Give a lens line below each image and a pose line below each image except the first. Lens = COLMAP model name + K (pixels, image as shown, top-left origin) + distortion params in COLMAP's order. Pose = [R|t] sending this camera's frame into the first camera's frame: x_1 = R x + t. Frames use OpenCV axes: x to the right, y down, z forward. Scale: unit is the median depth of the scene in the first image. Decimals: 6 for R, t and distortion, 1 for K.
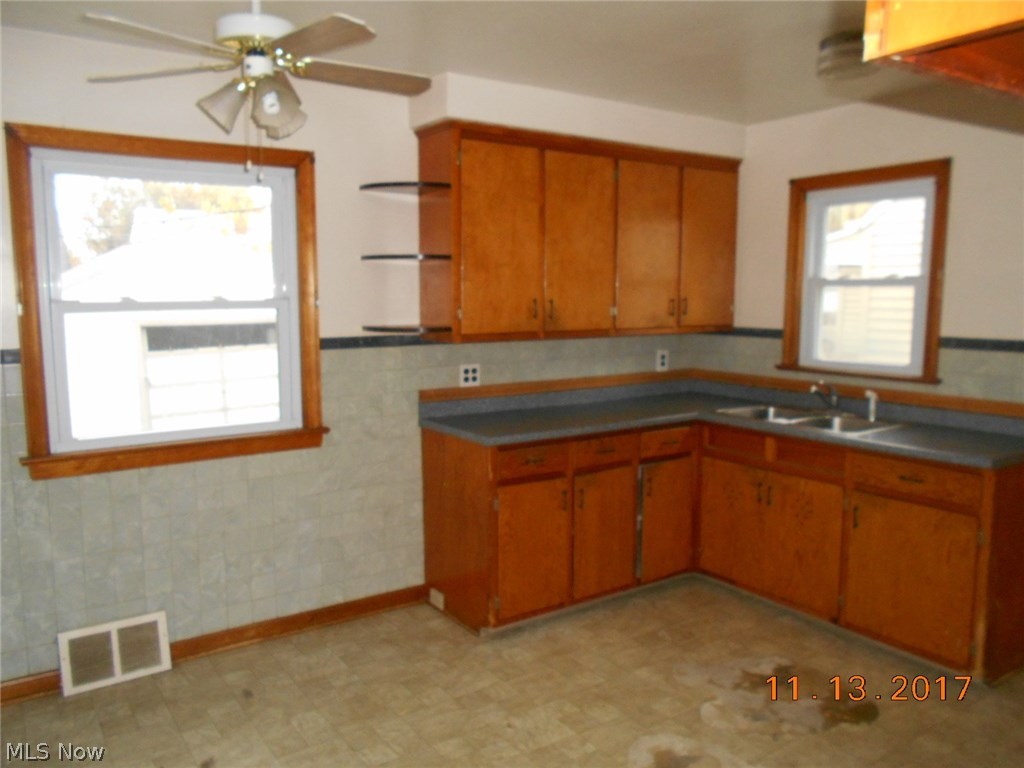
lens RADIAL K [[761.7, 0, 512.0], [0, 761.7, 384.0], [0, 0, 1]] dist [-0.001538, -0.002985]
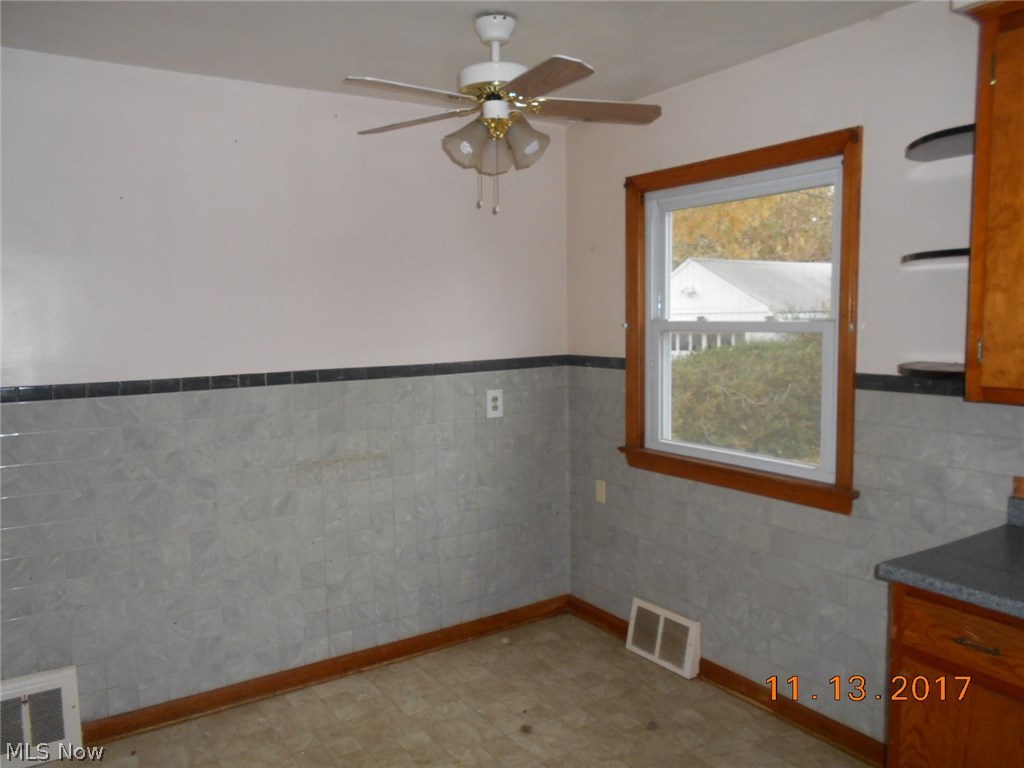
lens RADIAL K [[793.2, 0, 512.0], [0, 793.2, 384.0], [0, 0, 1]] dist [0.011838, 0.006930]
pose [[-0.002135, 0.099197, -0.995066, 0.586133], [-0.094480, 0.990597, 0.098954, -0.104526], [0.995524, 0.094225, 0.007257, 0.724043]]
